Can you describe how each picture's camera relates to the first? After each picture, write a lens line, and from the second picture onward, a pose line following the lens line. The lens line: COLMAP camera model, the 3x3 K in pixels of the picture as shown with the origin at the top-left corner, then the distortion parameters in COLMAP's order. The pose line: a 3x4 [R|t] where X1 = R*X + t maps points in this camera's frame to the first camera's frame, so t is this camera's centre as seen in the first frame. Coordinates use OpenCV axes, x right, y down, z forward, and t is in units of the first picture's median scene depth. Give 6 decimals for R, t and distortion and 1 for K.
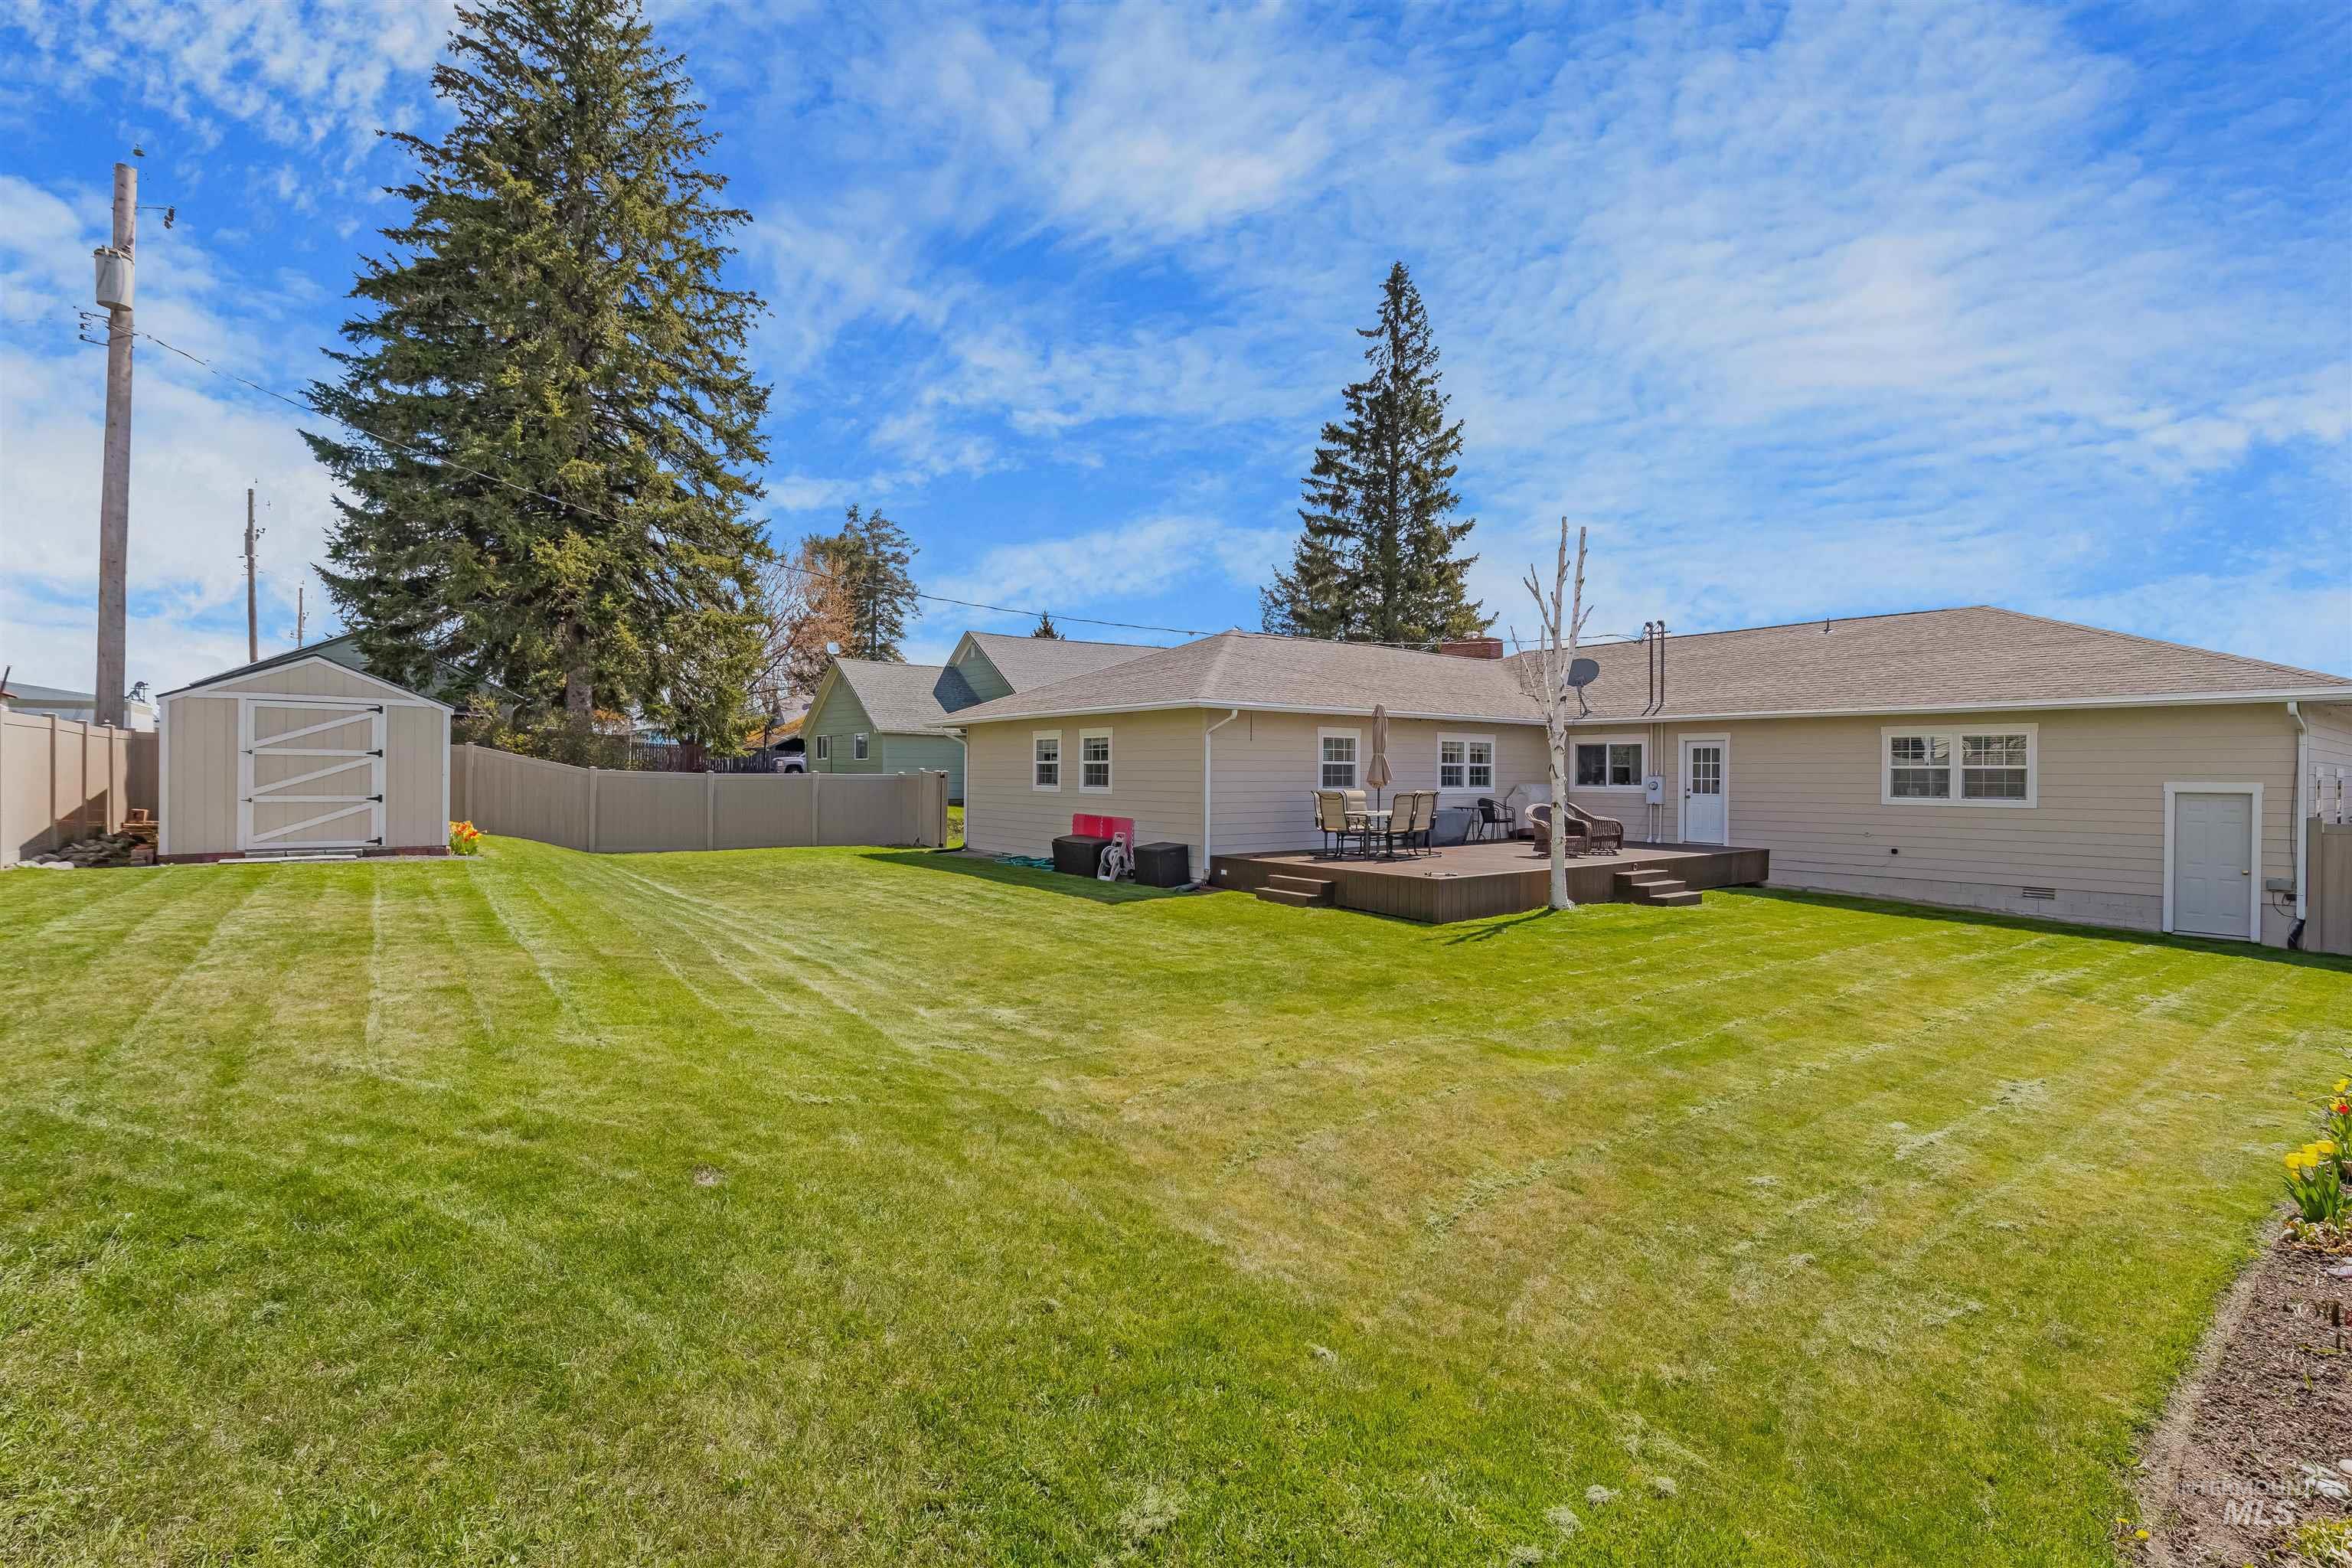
lens RADIAL K [[1070.9, 0, 1185.4], [0, 1070.9, 771.5], [0, 0, 1]] dist [-0.002535, 0.000116]
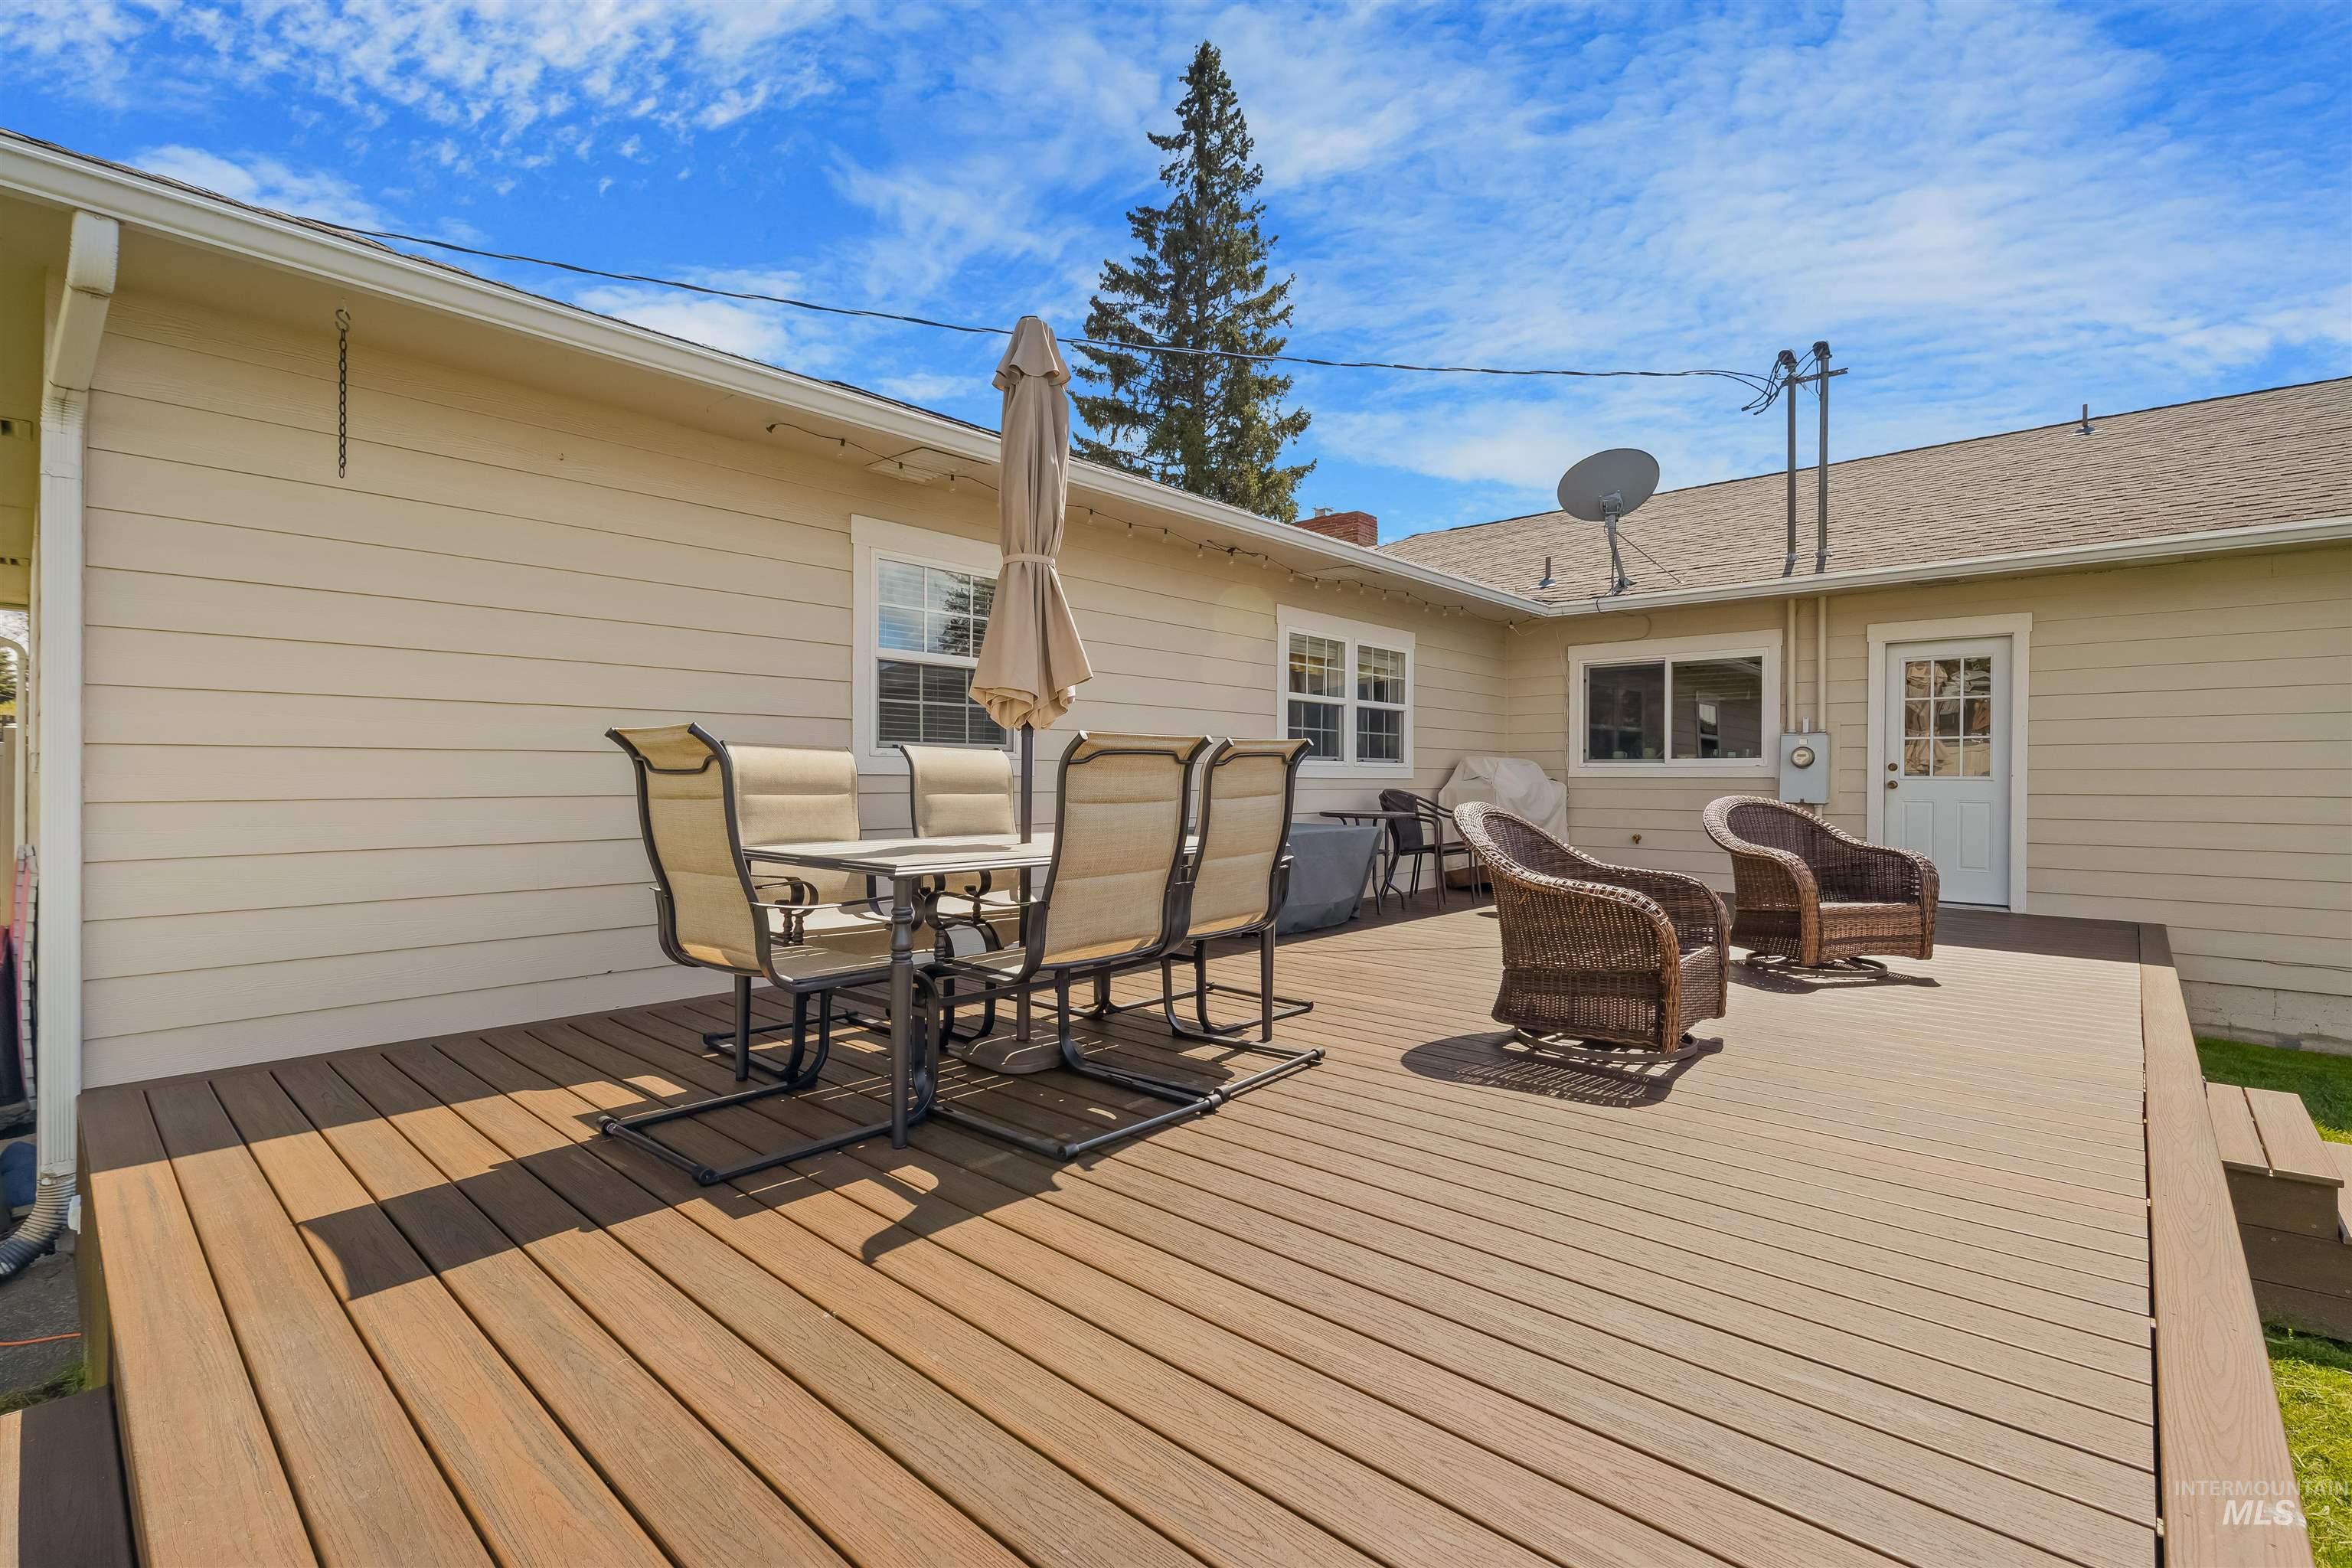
lens RADIAL K [[1059.1, 0, 1186.7], [0, 1059.1, 769.7], [0, 0, 1]] dist [-0.003016, -0.000133]
pose [[0.986295, -0.001000, 0.164987, 0.095466], [0.002076, 0.999978, -0.006348, 0.013093], [-0.164977, 0.006603, 0.986275, 0.425642]]
